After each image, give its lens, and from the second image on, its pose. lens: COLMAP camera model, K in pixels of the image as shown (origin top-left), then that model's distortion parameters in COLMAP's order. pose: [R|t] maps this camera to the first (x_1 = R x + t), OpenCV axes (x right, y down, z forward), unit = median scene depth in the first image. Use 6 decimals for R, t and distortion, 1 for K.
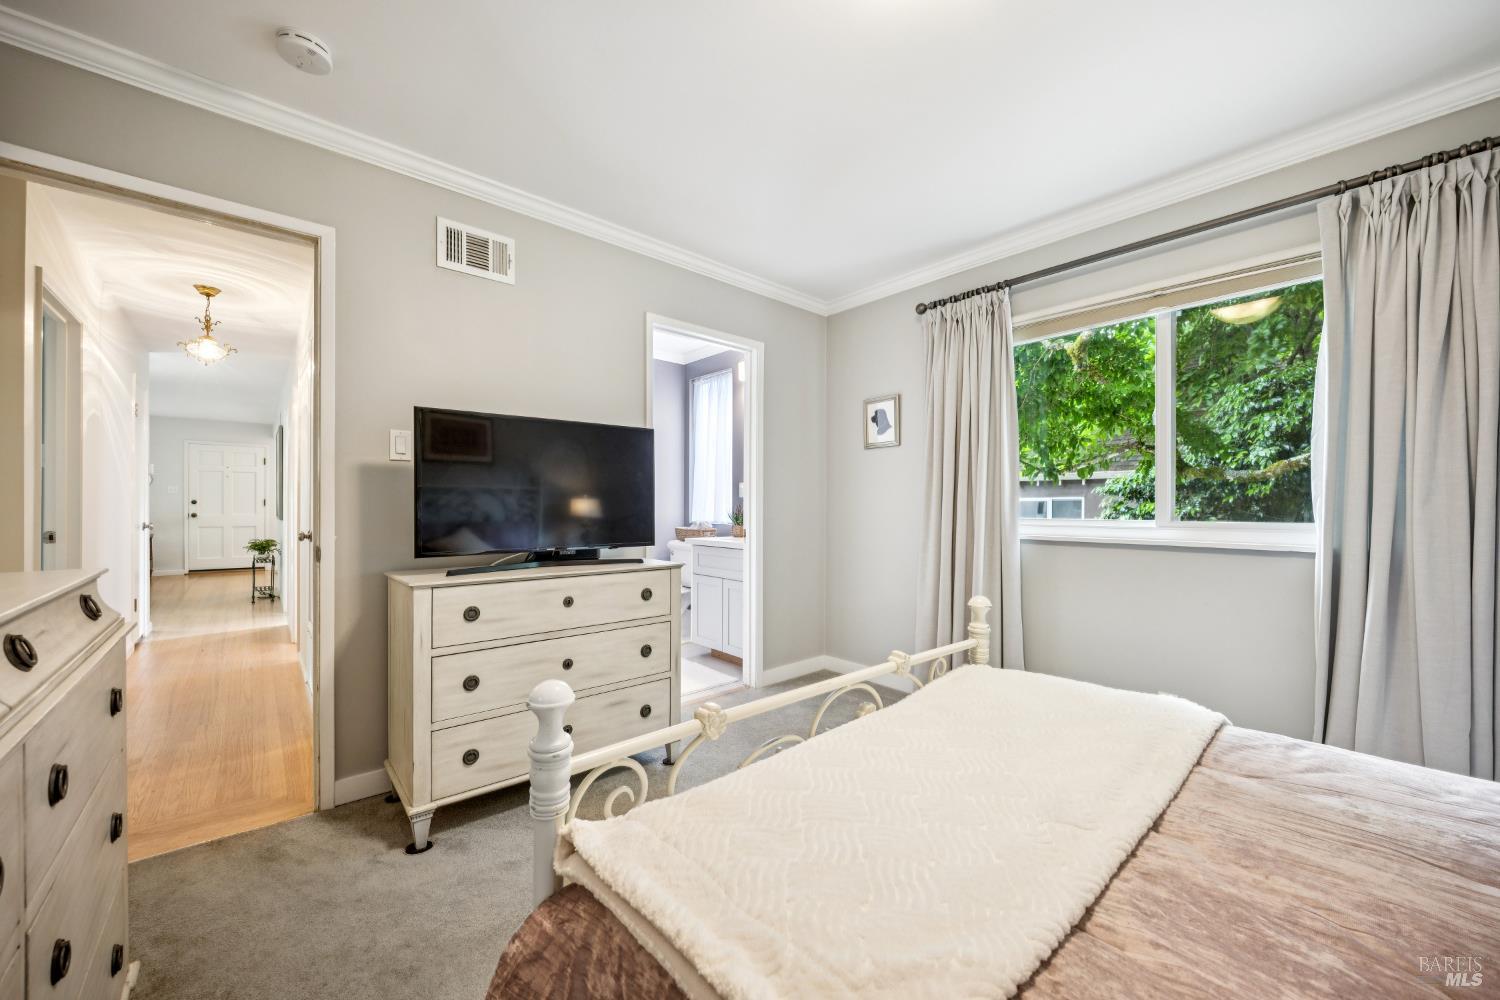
lens RADIAL K [[572.5, 0, 755.4], [0, 572.5, 501.6], [0, 0, 1]] dist [0.007822, 0.000036]
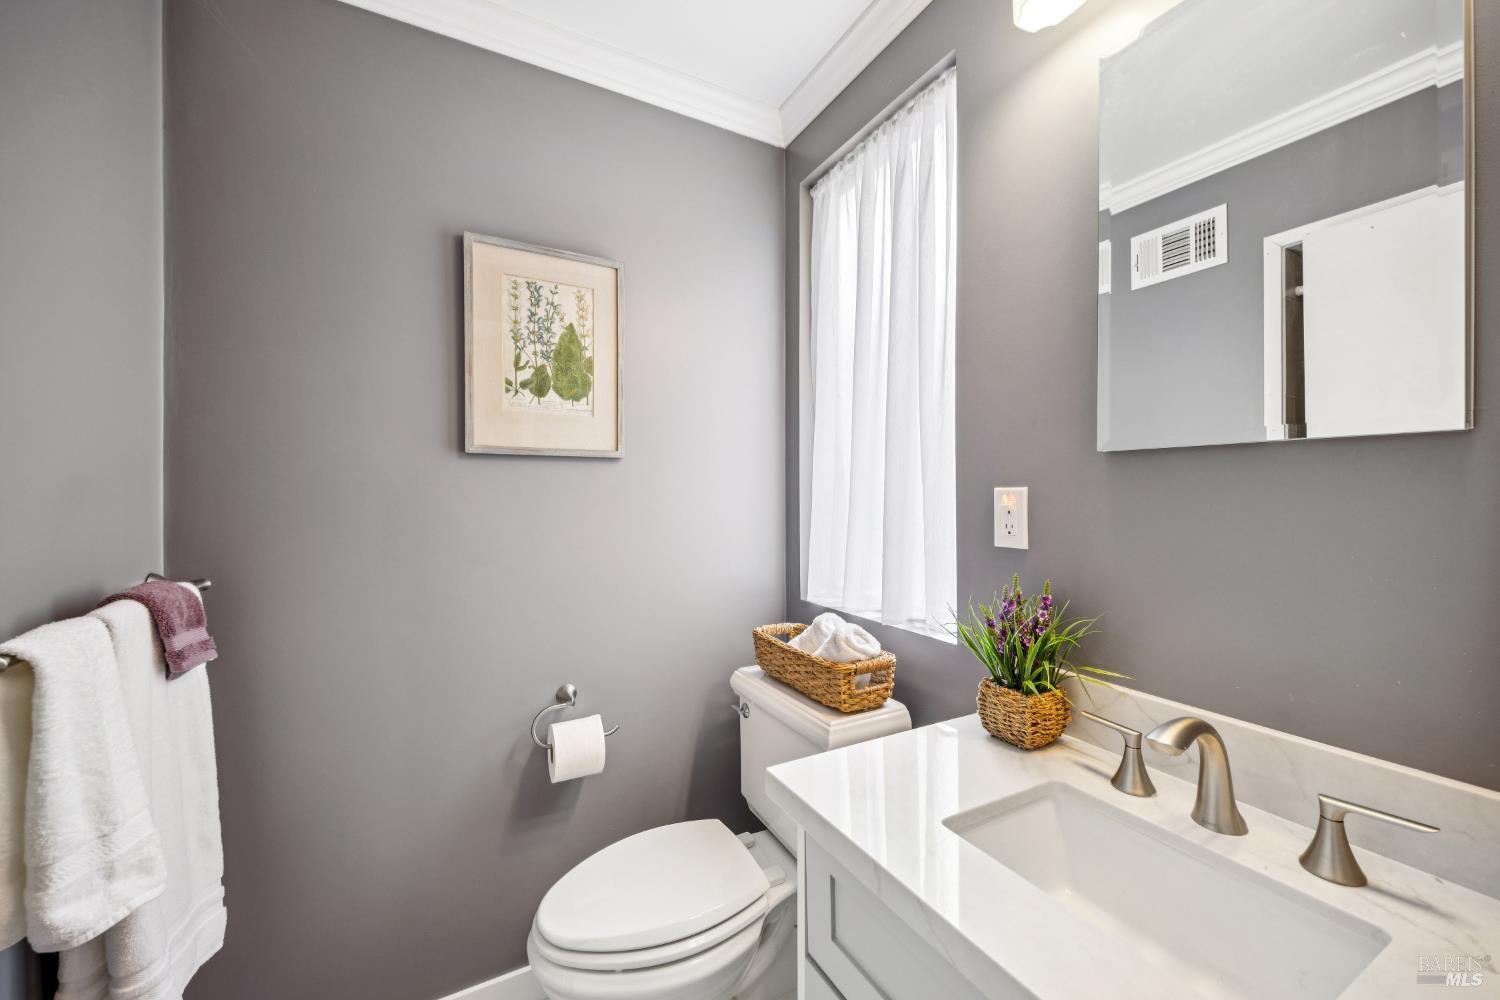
lens RADIAL K [[572.5, 0, 755.2], [0, 572.5, 493.8], [0, 0, 1]] dist [0.007822, 0.000036]
pose [[0.975571, -0.010793, -0.219418, -0.147028], [0.009298, 0.999926, -0.007847, -0.060720], [0.219486, 0.005615, 0.975599, 1.430163]]
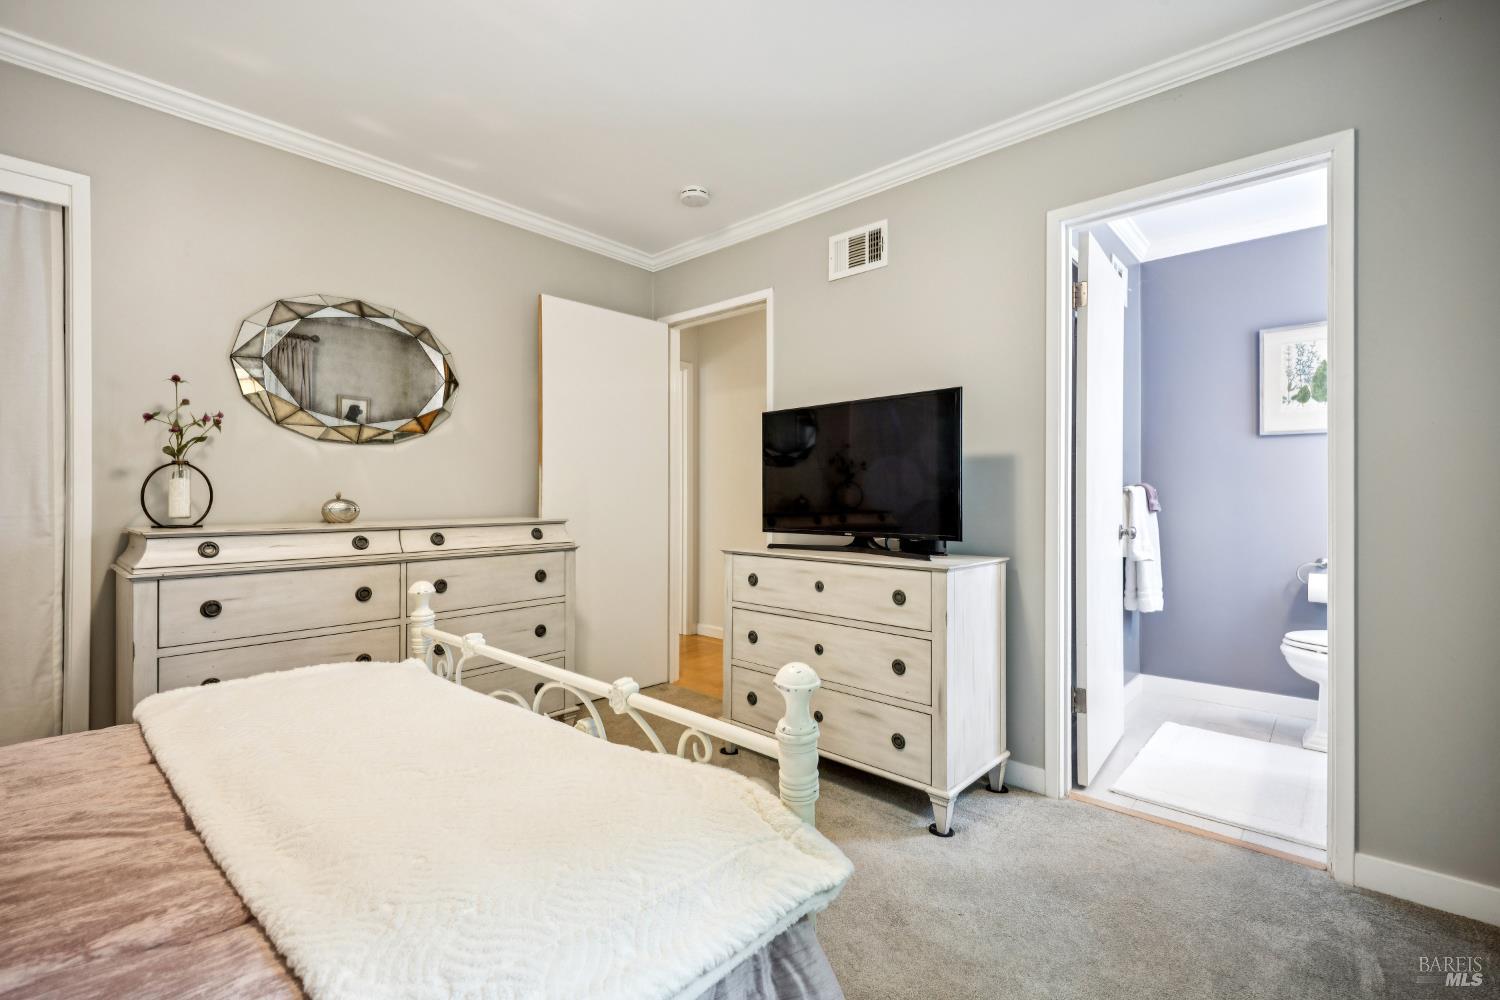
lens RADIAL K [[662.3, 0, 758.3], [0, 662.3, 495.5], [0, 0, 1]] dist [0.015826, 0.000125]
pose [[0.117603, -0.003062, -0.993056, 0.731917], [0.003825, 0.999989, -0.002631, 0.018804], [0.993053, -0.003490, 0.117614, 0.700546]]
